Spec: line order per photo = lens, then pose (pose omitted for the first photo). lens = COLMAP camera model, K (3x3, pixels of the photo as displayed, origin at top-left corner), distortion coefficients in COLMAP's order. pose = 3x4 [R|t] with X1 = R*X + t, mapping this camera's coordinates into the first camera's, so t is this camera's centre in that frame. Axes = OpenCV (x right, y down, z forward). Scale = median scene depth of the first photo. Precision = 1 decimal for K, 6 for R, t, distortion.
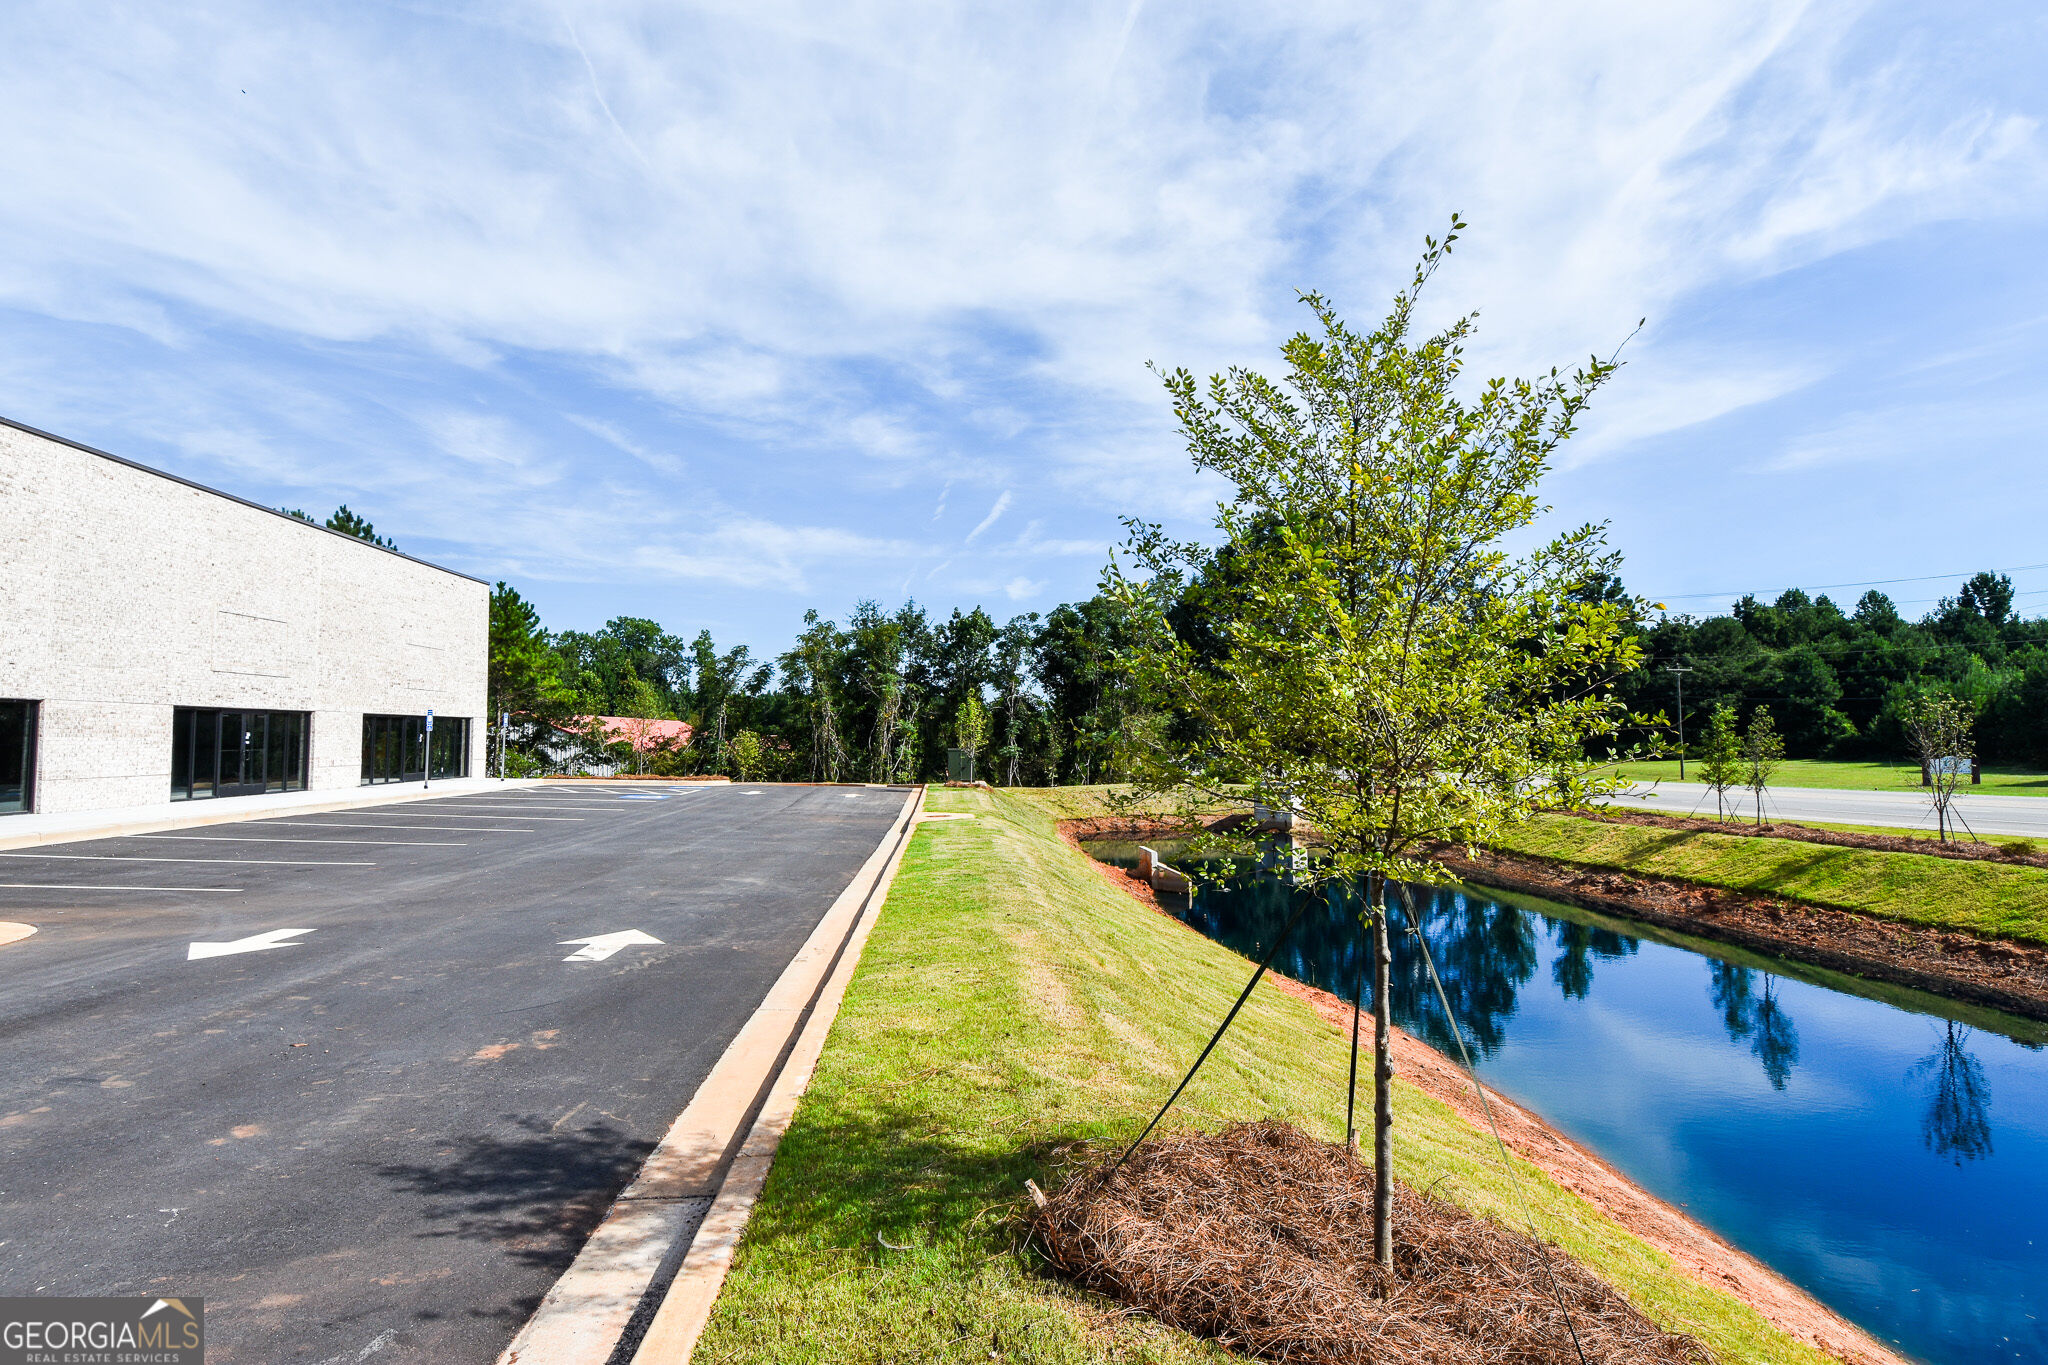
lens RADIAL K [[1073.0, 0, 1021.8], [0, 1073.0, 667.2], [0, 0, 1]] dist [0.053094, -0.056578]
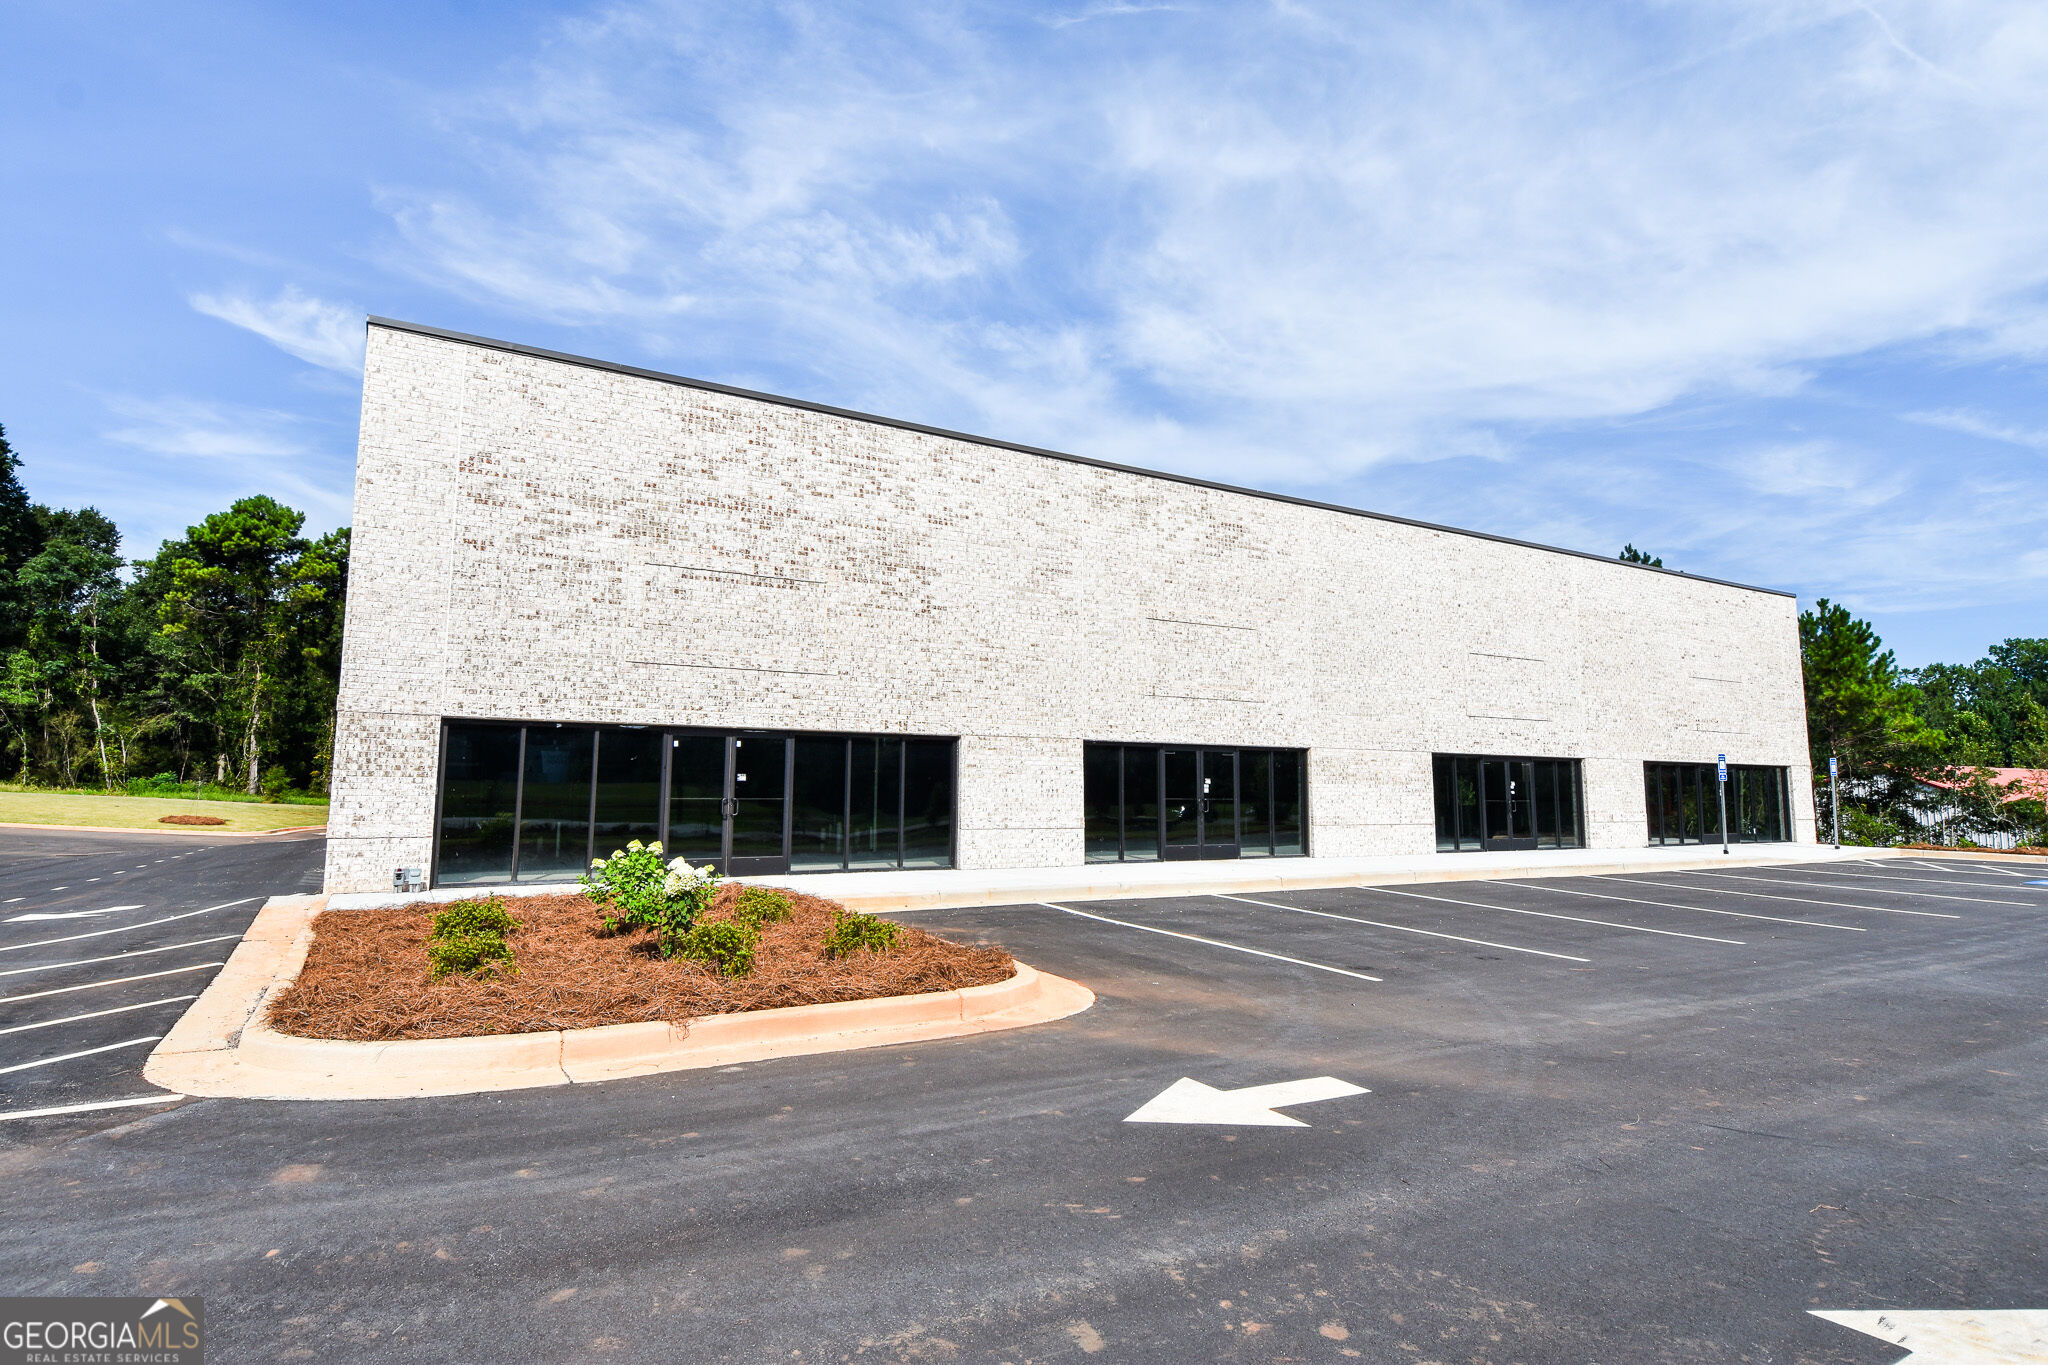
lens RADIAL K [[1068.8, 0, 1020.9], [0, 1068.8, 667.7], [0, 0, 1]] dist [0.052877, -0.057027]
pose [[0.448265, -0.098283, -0.888481, -0.046723], [0.050016, 0.995138, -0.084847, 0.012987], [0.892501, -0.006404, 0.451001, 0.134195]]
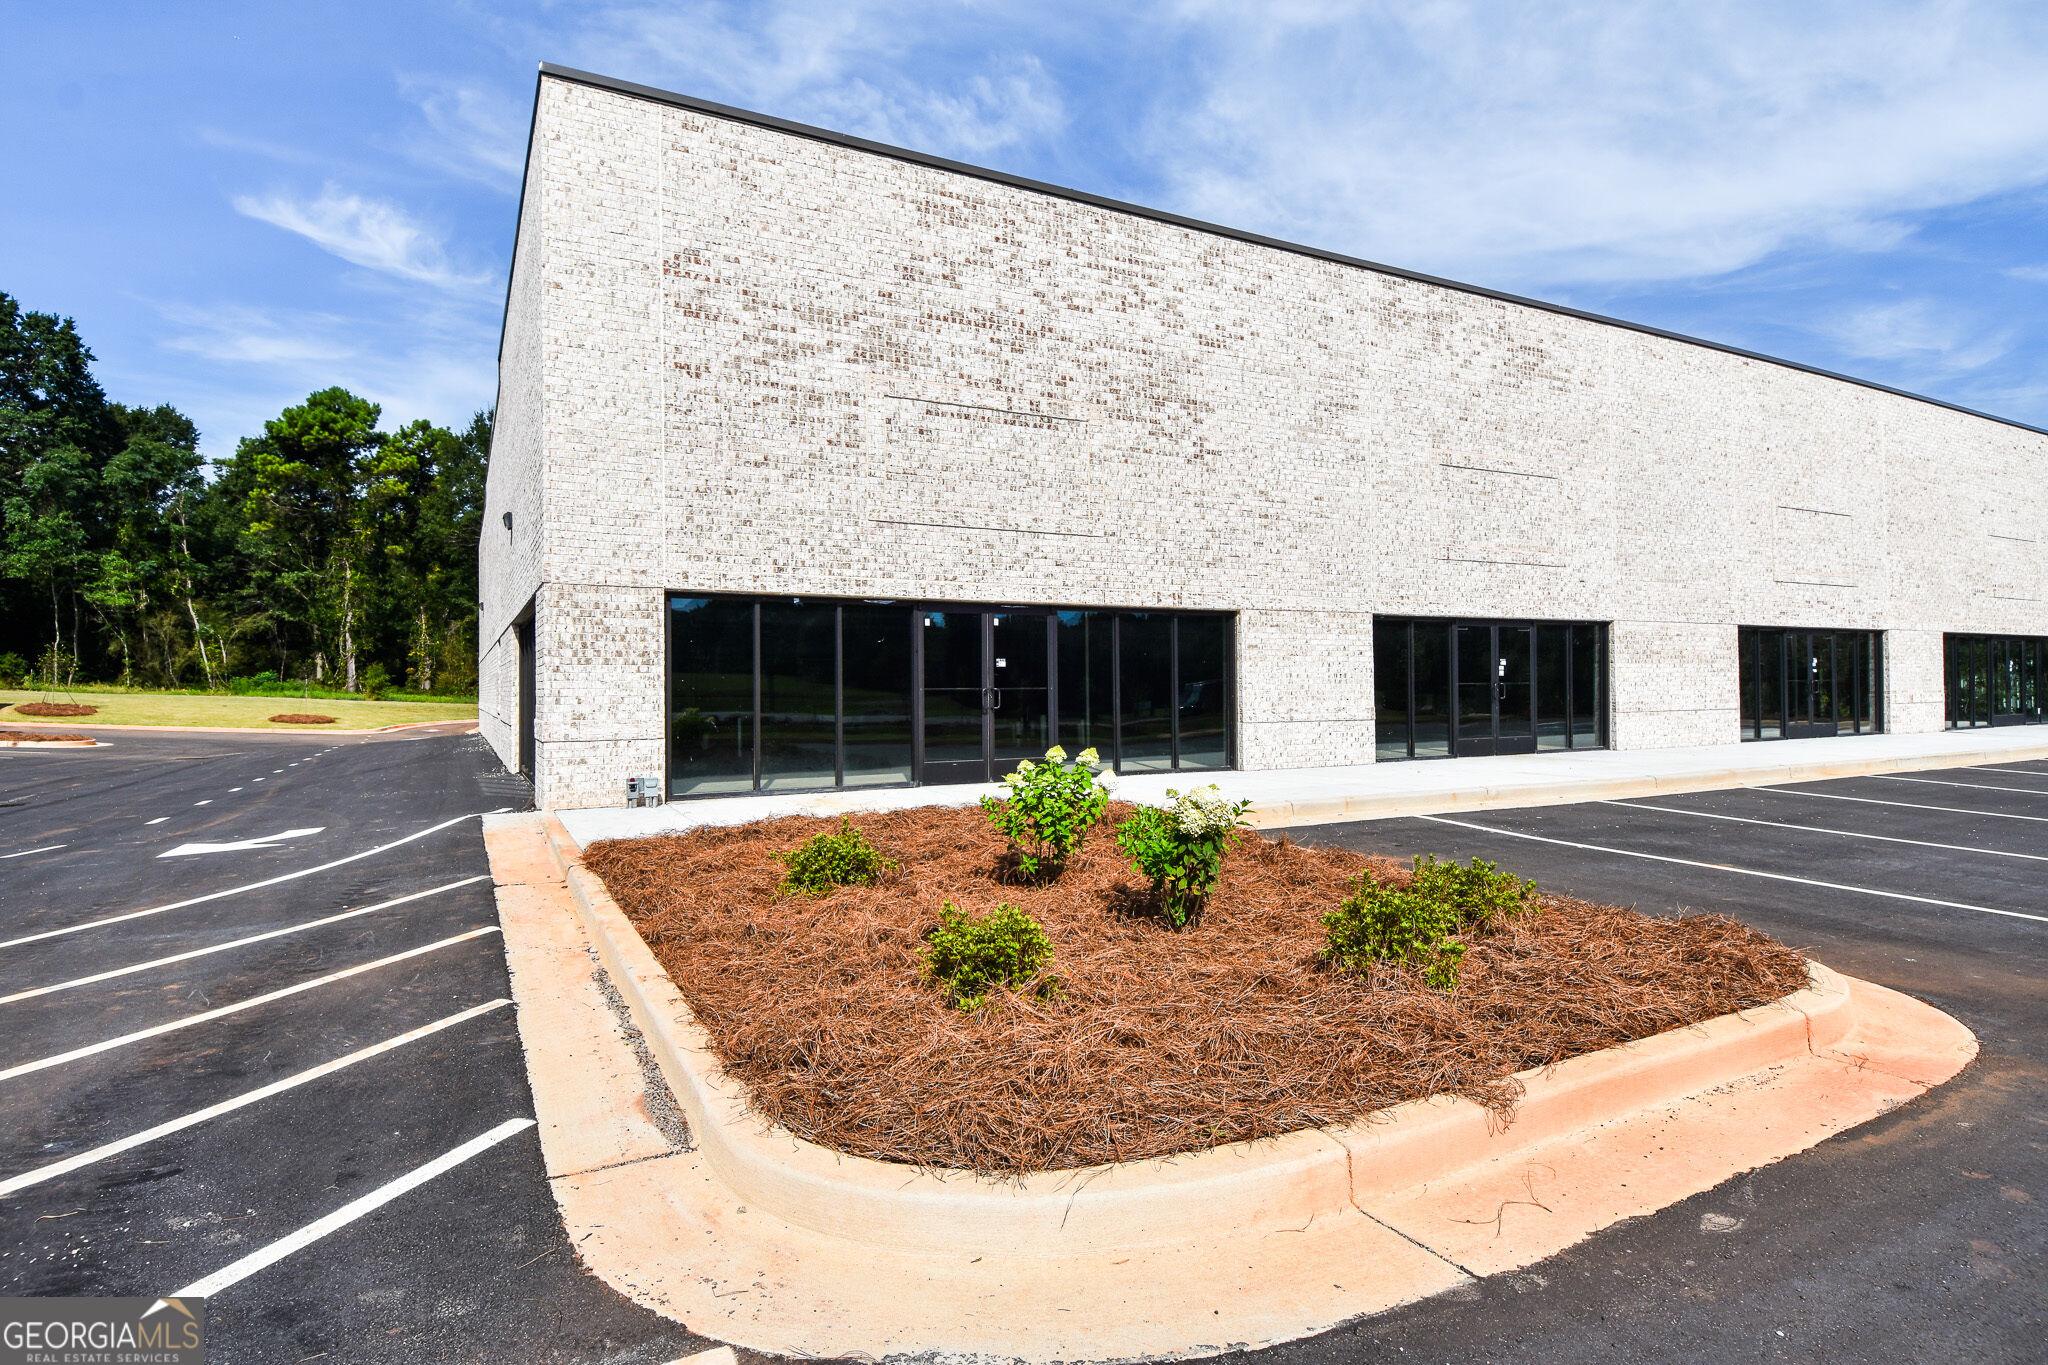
lens RADIAL K [[1065.1, 0, 1019.7], [0, 1065.1, 668.1], [0, 0, 1]] dist [0.051063, -0.056228]
pose [[0.403723, -0.013022, -0.914789, -0.145189], [0.064444, 0.997820, 0.014237, 0.011985], [0.912609, -0.064700, 0.403682, 0.098023]]
